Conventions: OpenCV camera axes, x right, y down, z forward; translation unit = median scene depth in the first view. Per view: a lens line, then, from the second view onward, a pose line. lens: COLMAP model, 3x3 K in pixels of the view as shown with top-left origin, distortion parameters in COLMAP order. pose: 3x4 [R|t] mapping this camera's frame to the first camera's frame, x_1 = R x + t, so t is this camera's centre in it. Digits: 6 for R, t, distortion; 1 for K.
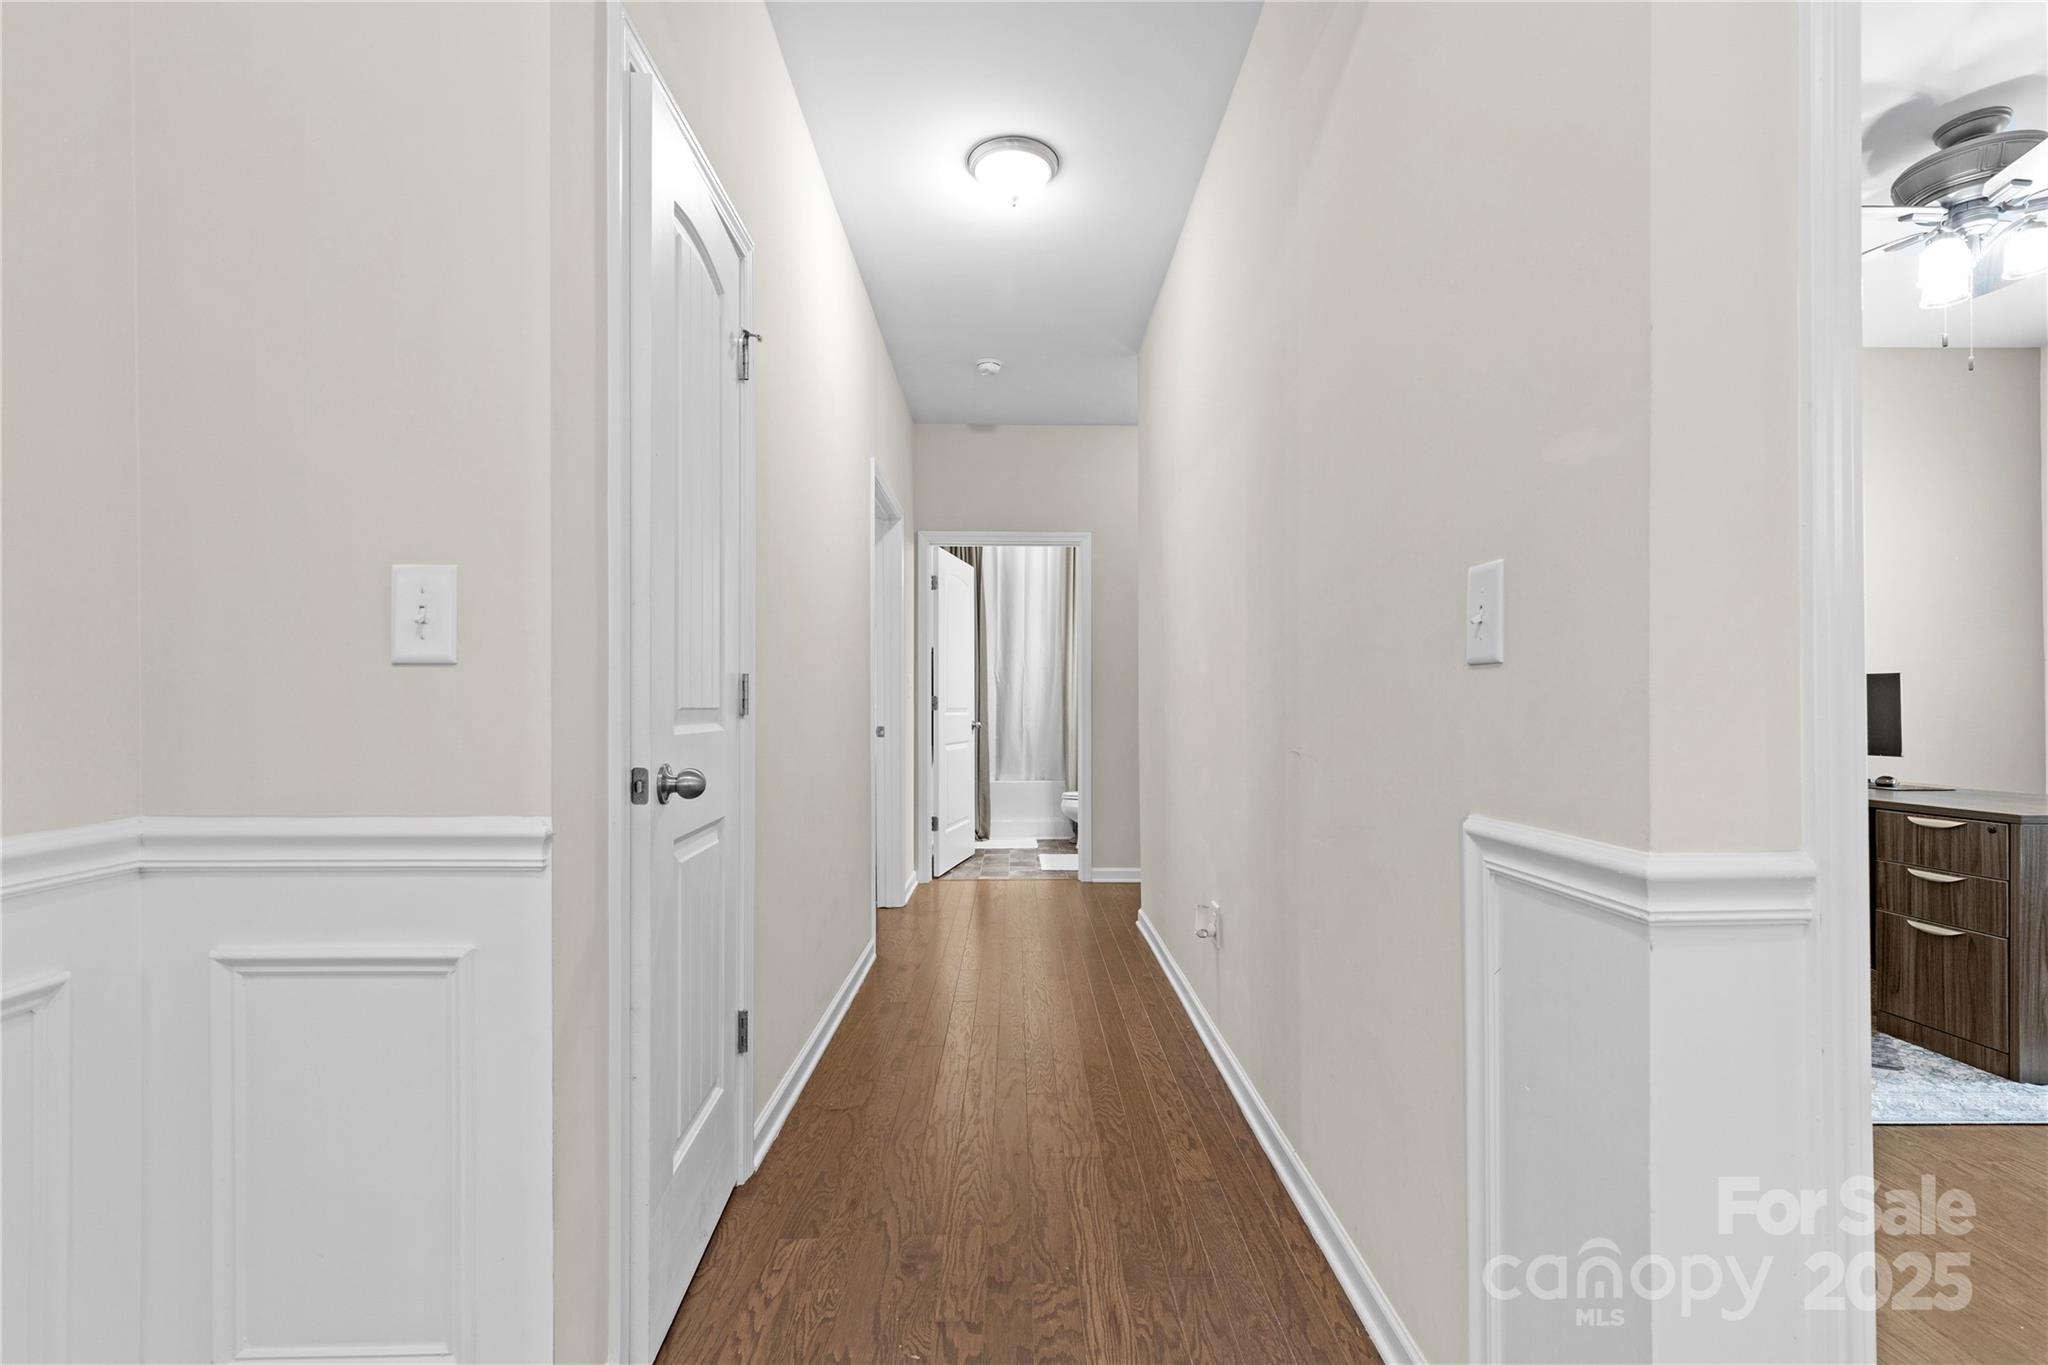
lens RADIAL K [[940.3, 0, 1029.1], [0, 940.3, 712.7], [0, 0, 1]] dist [0.002813, 0.000392]
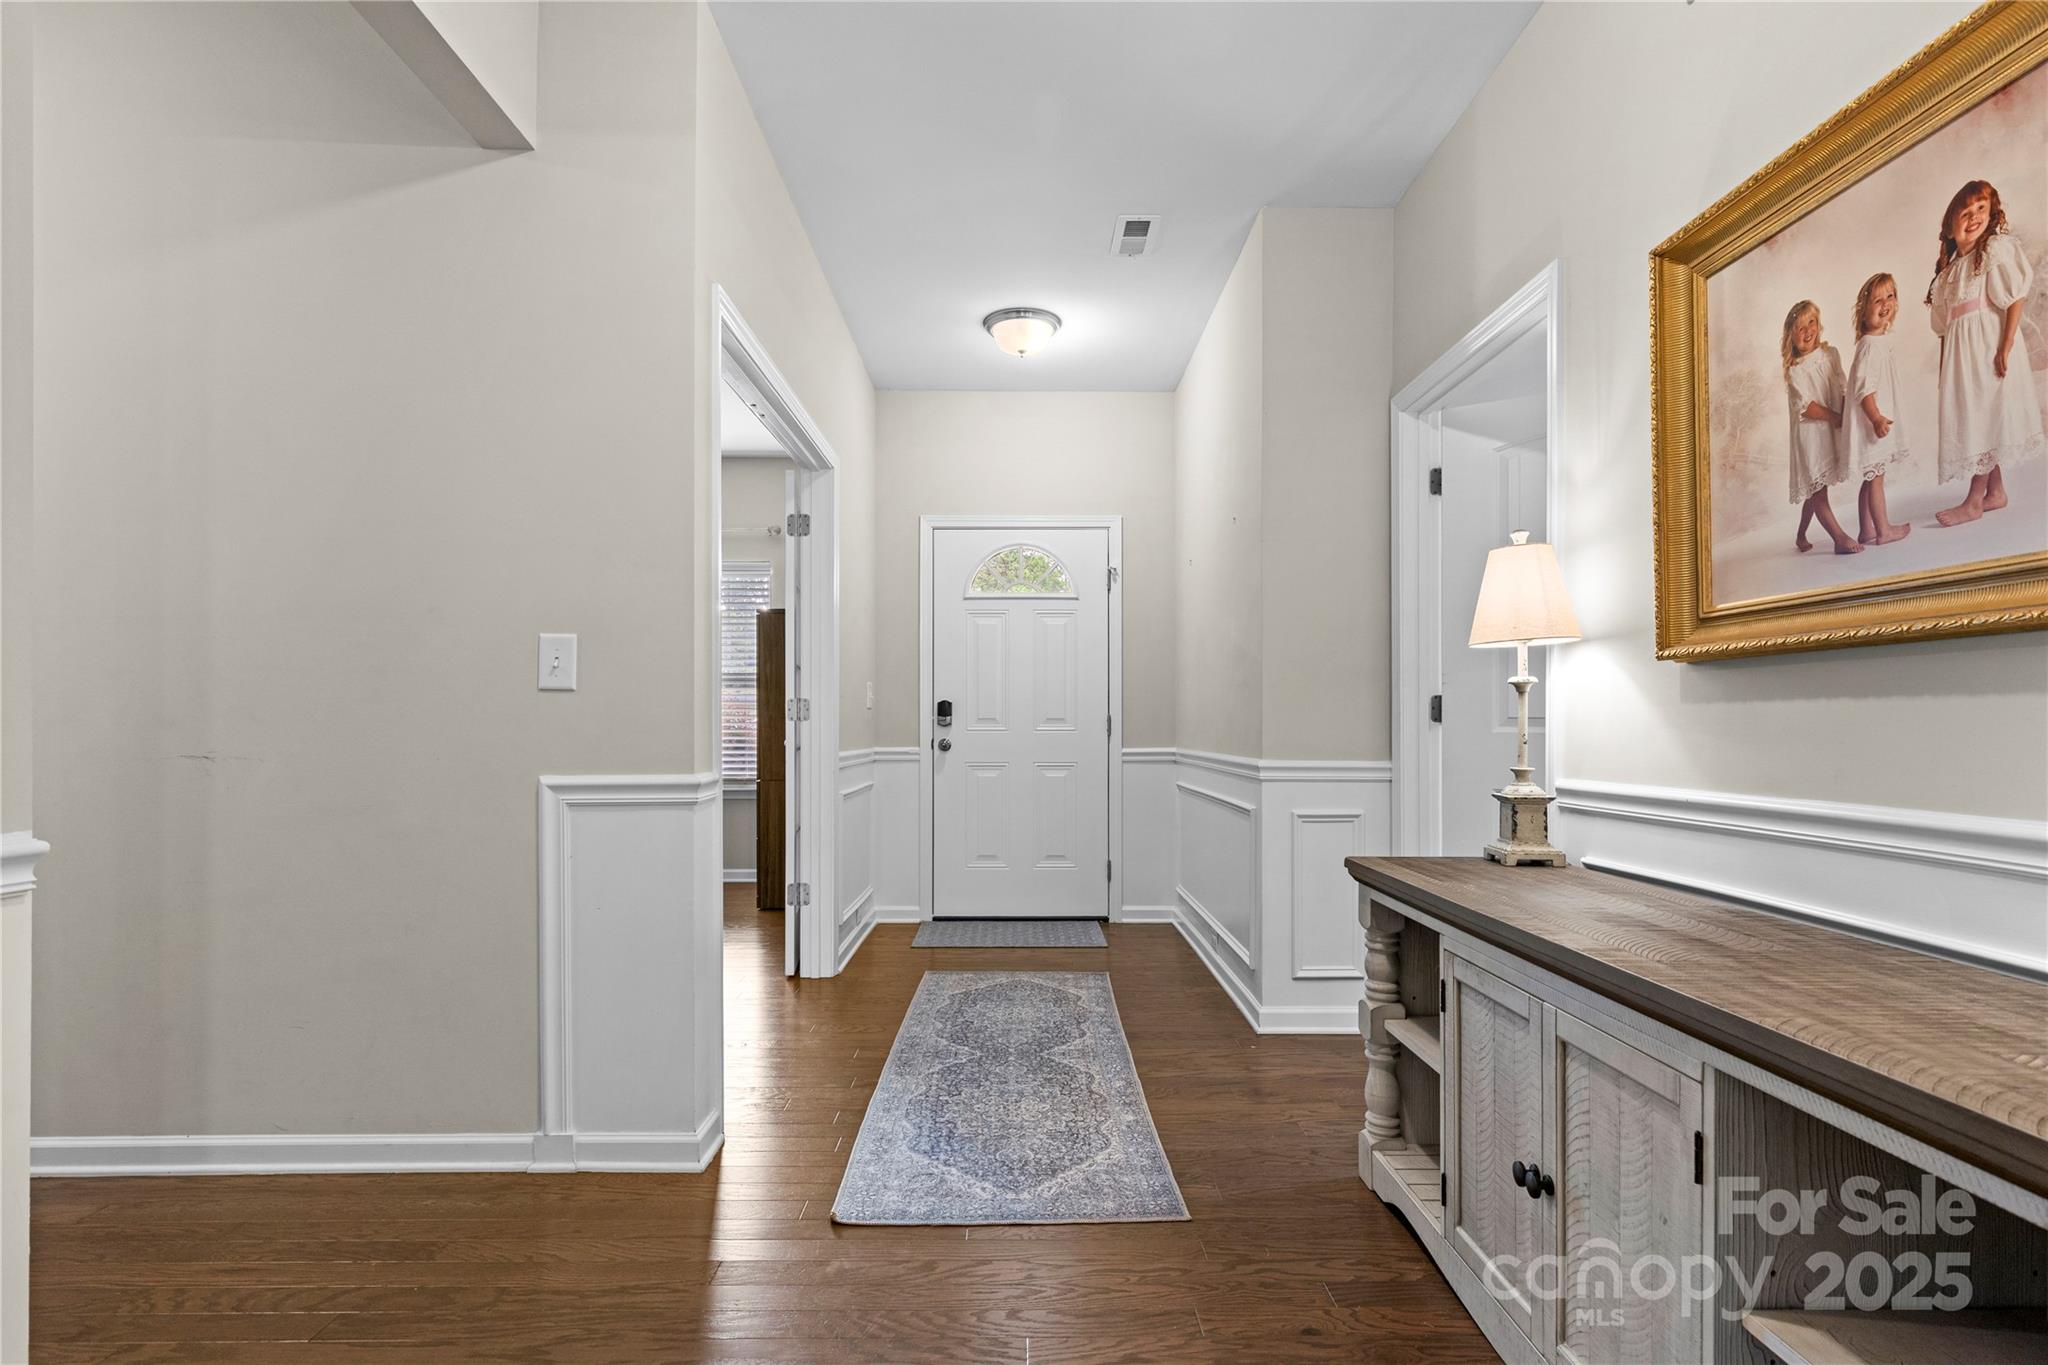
lens RADIAL K [[1035.2, 0, 1028.4], [0, 1035.2, 711.8], [0, 0, 1]] dist [0.000934, -0.000707]
pose [[0.010488, 0.001371, 0.999944, -3.550534], [0.000295, 0.999999, -0.001374, -0.016696], [-0.999945, 0.000310, 0.010488, 0.188624]]
